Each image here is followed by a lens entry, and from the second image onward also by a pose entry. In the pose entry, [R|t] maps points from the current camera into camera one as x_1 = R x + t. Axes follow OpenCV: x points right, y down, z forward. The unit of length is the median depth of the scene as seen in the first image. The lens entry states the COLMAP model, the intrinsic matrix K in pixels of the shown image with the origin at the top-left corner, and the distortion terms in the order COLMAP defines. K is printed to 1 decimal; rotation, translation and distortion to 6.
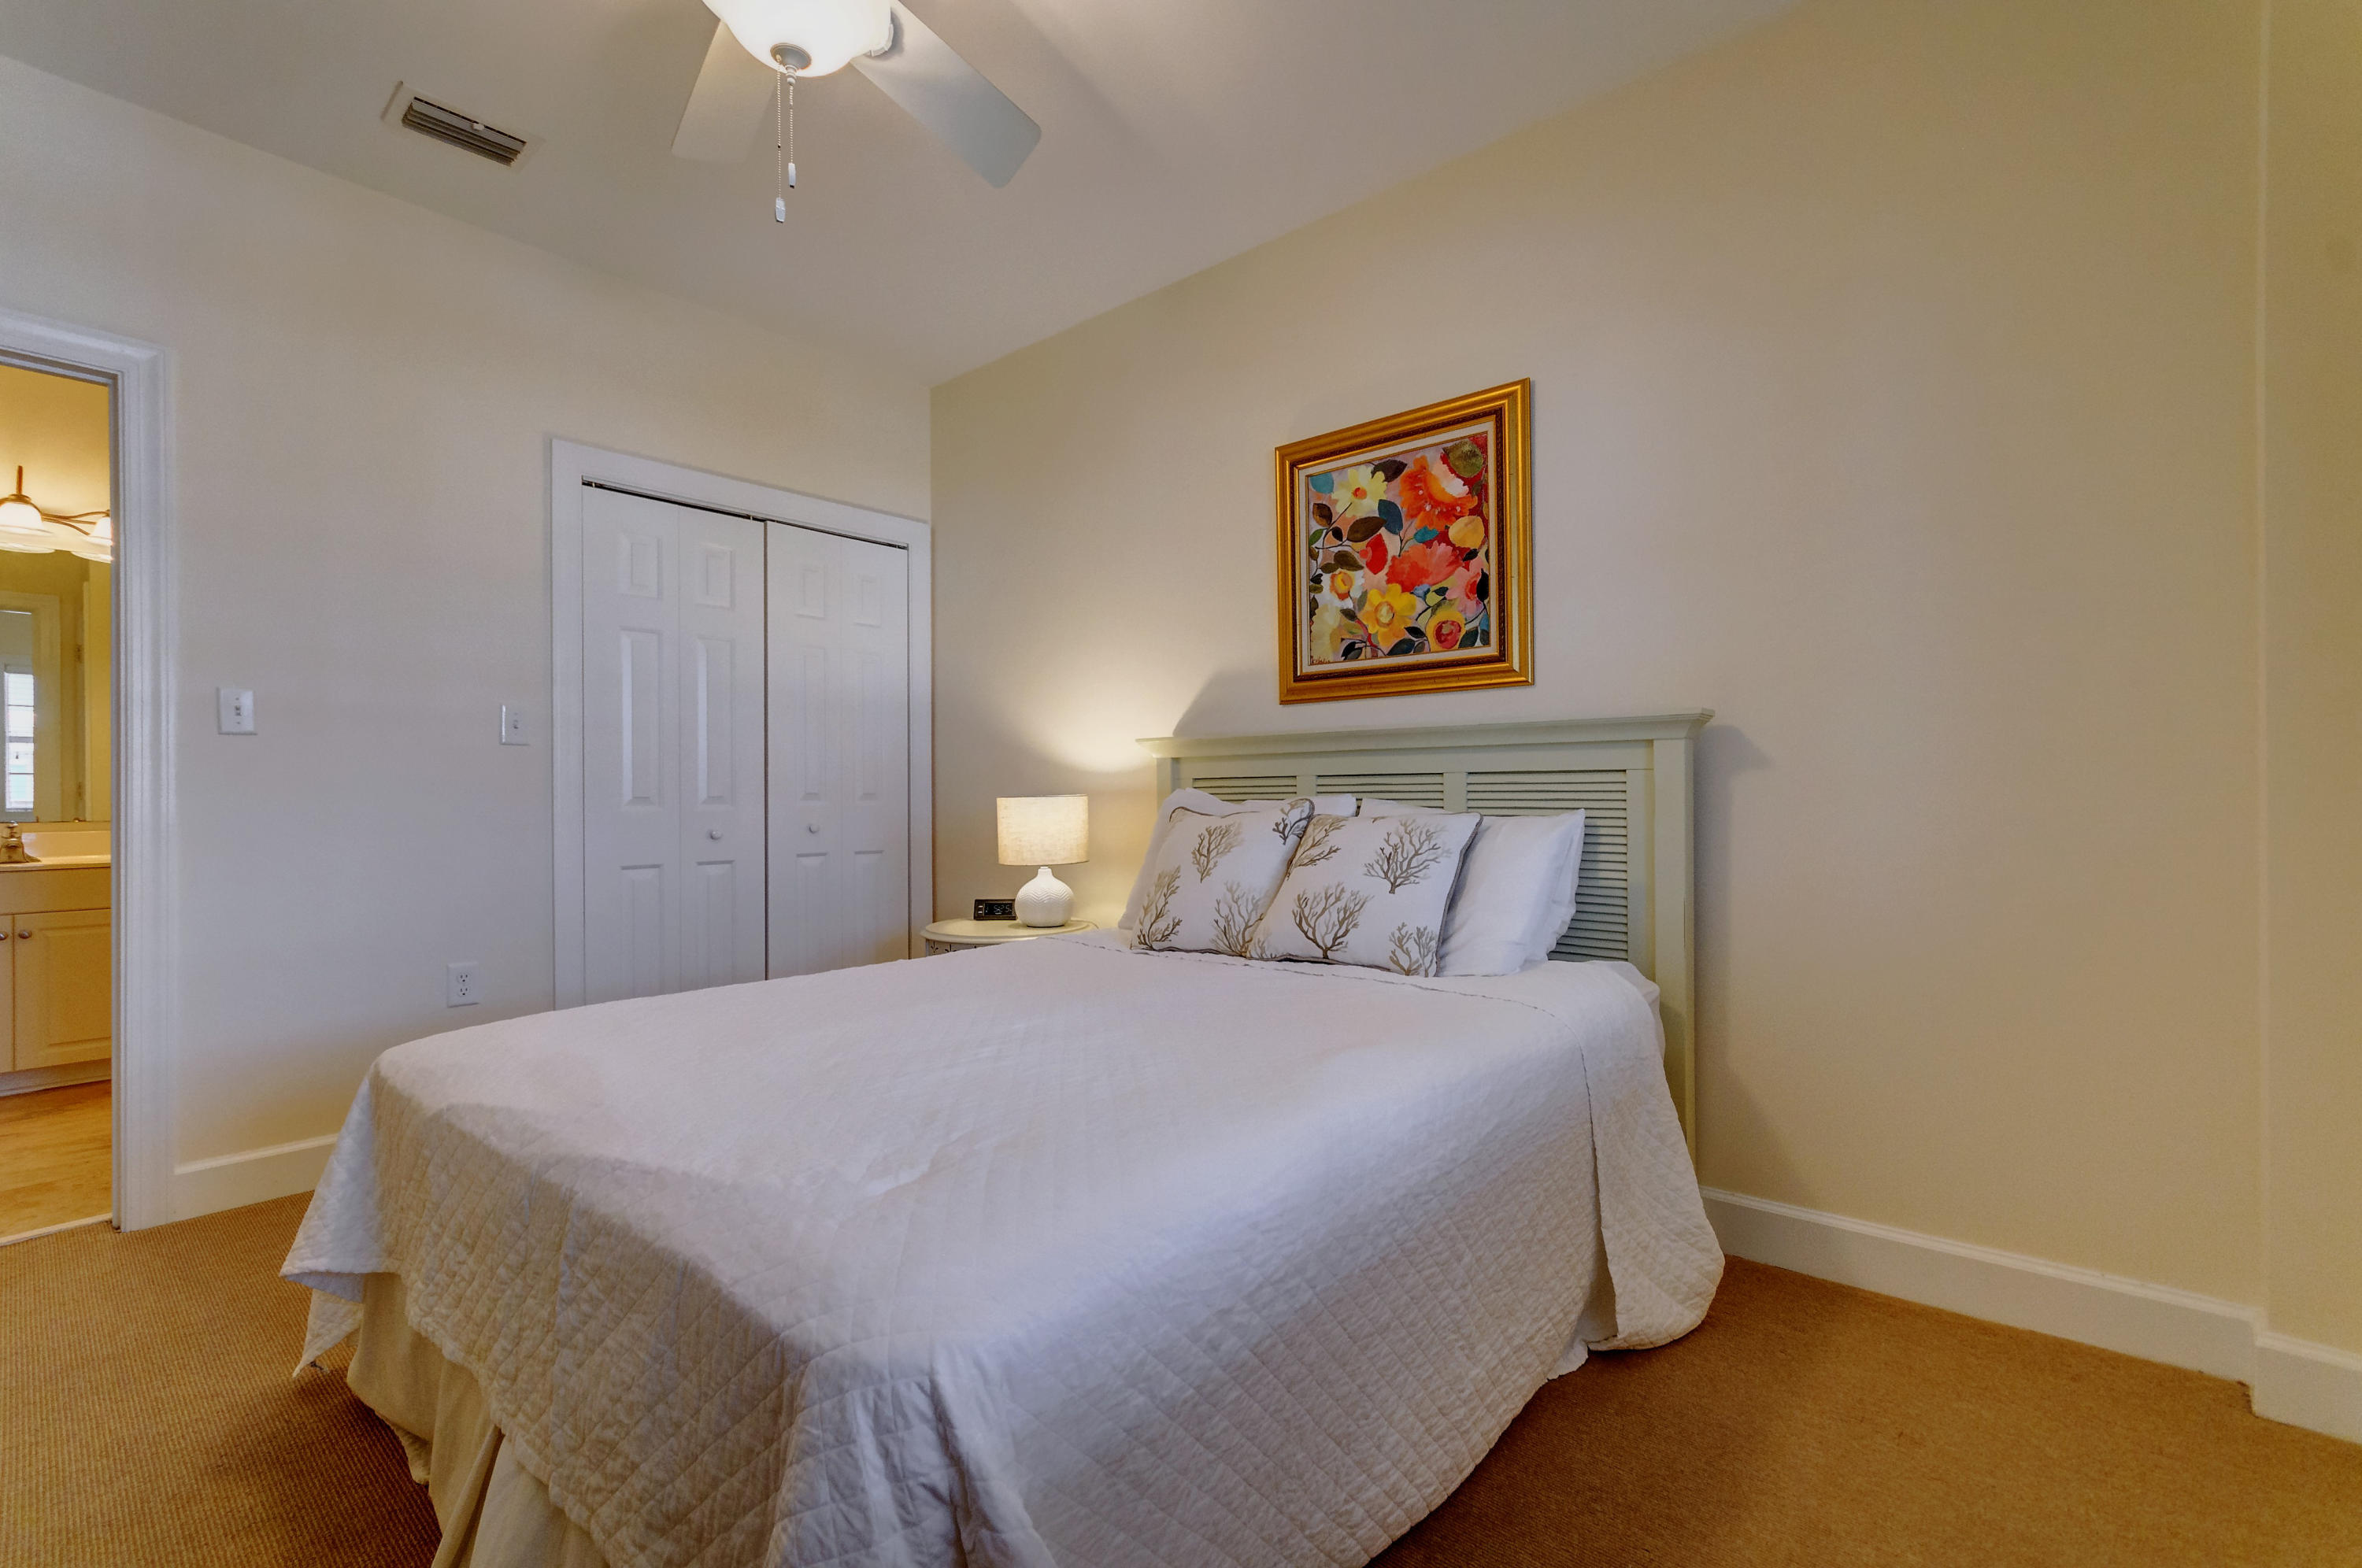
lens RADIAL K [[1037.6, 0, 1173.8], [0, 1037.6, 785.1], [0, 0, 1]] dist [0.004130, -0.000266]
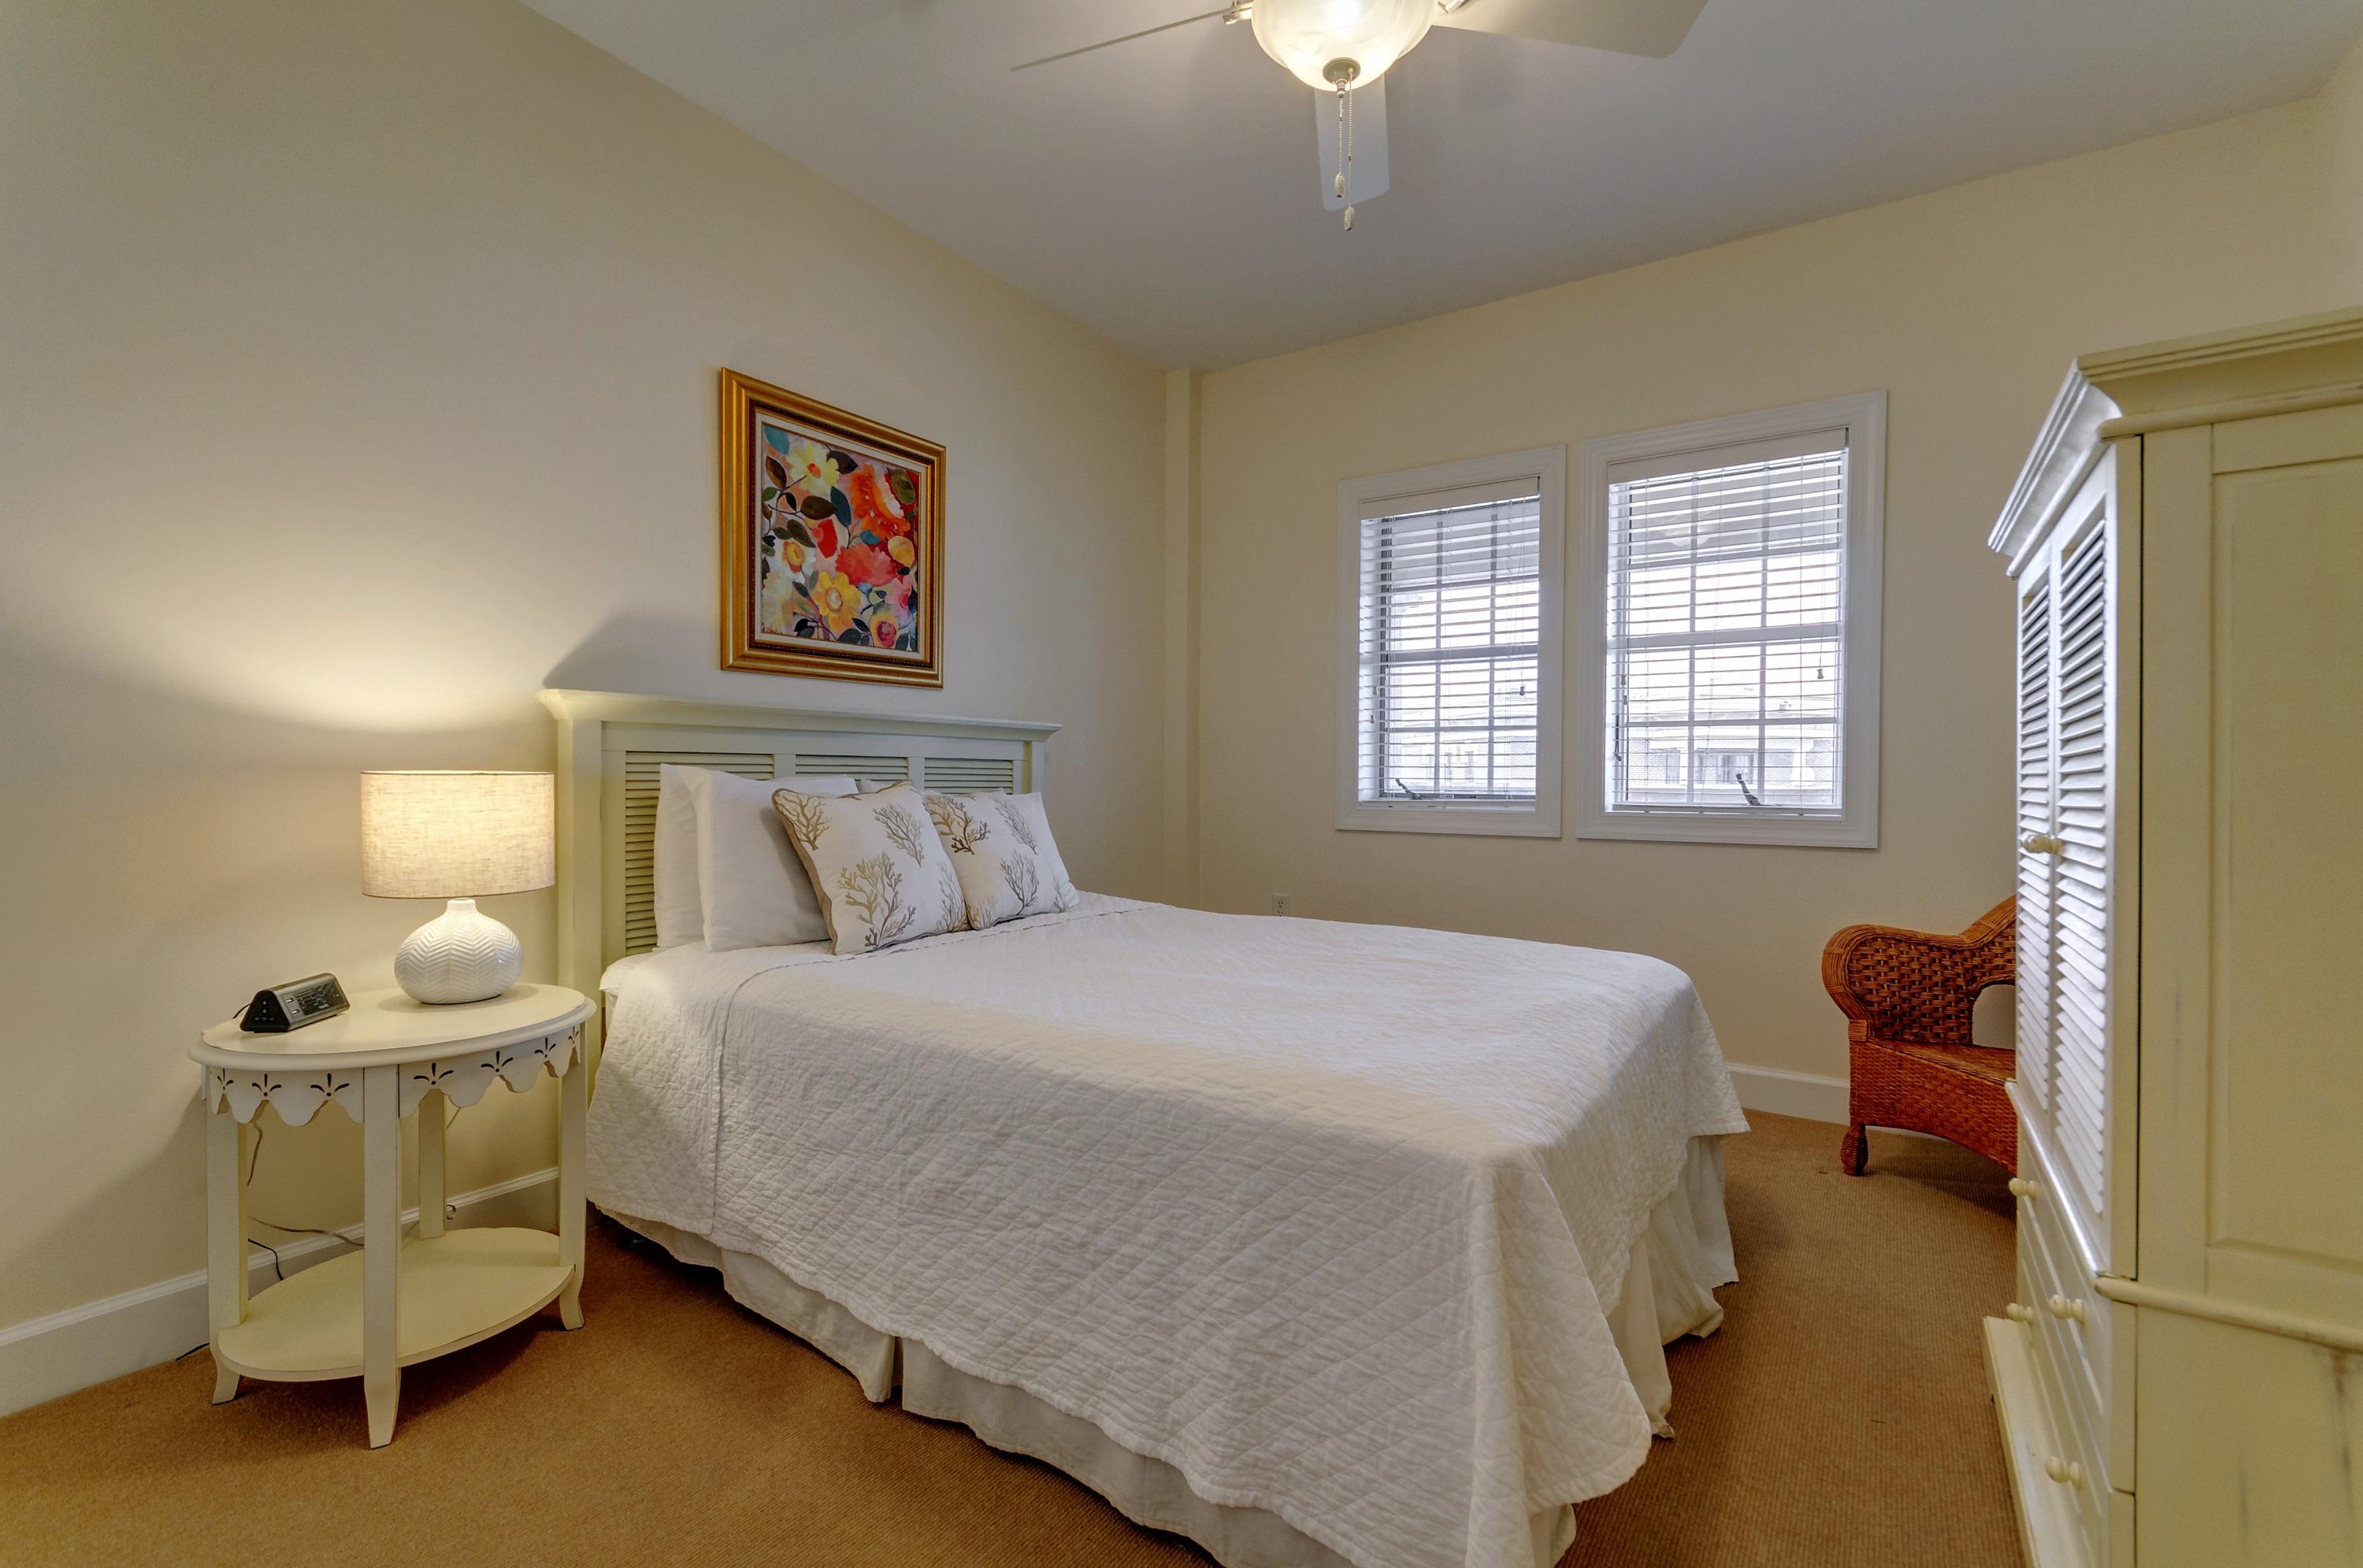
lens RADIAL K [[1038.1, 0, 1175.7], [0, 1038.1, 784.0], [0, 0, 1]] dist [0.004130, -0.000266]
pose [[-0.116094, -0.003636, 0.993232, -0.858006], [-0.015056, 0.999885, 0.001900, 0.010558], [-0.993124, -0.014734, -0.116135, 0.781673]]
